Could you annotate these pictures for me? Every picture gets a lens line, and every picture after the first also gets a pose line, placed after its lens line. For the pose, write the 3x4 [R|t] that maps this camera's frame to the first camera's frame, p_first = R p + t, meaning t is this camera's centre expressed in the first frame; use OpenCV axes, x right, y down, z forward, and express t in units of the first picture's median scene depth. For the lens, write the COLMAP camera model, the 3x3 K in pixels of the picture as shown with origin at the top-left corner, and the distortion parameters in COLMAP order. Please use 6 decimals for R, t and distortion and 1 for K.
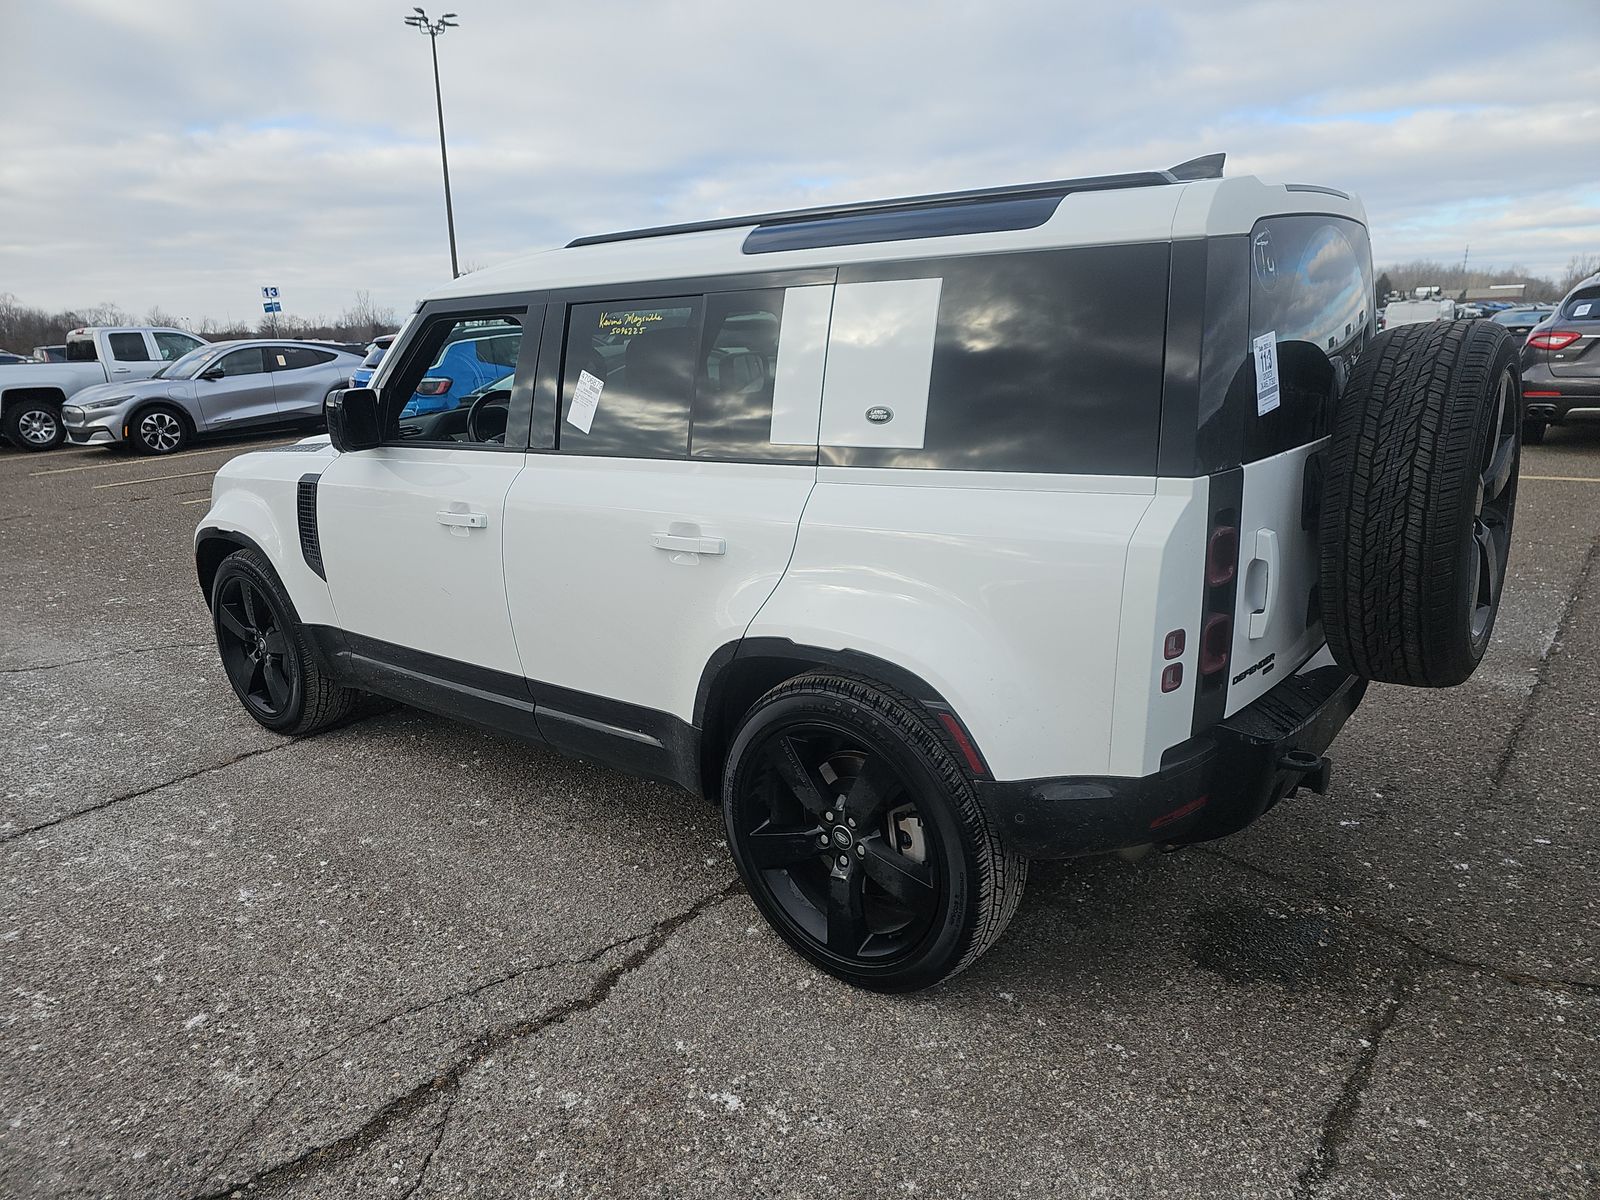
lens RADIAL K [[1061.8, 0, 796.3], [0, 1061.8, 610.6], [0, 0, 1]] dist [0.026524, -0.031732]
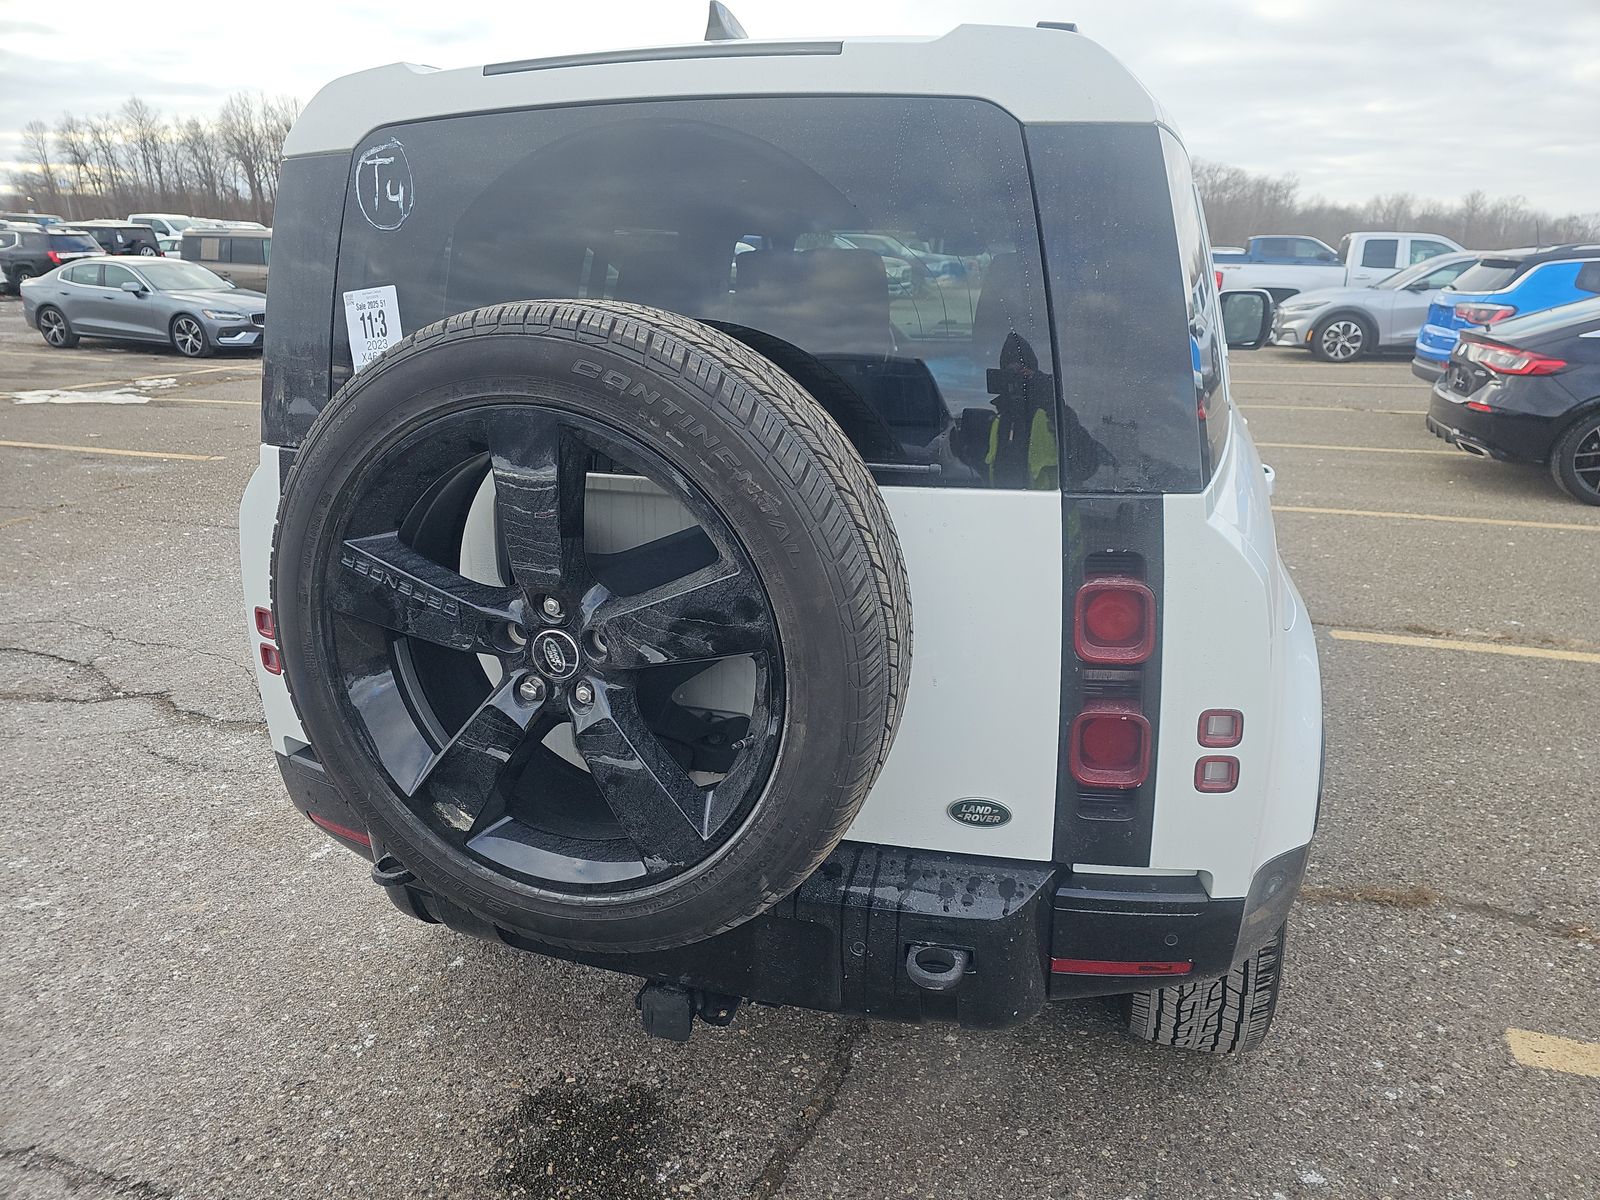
lens RADIAL K [[1061.8, 0, 784.7], [0, 1061.8, 597.2], [0, 0, 1]] dist [0.026524, -0.031732]
pose [[0.365809, 0.321022, -0.873572, 0.175822], [-0.258108, 0.936804, 0.236176, -0.042879], [0.894184, 0.139081, 0.425549, 0.135350]]
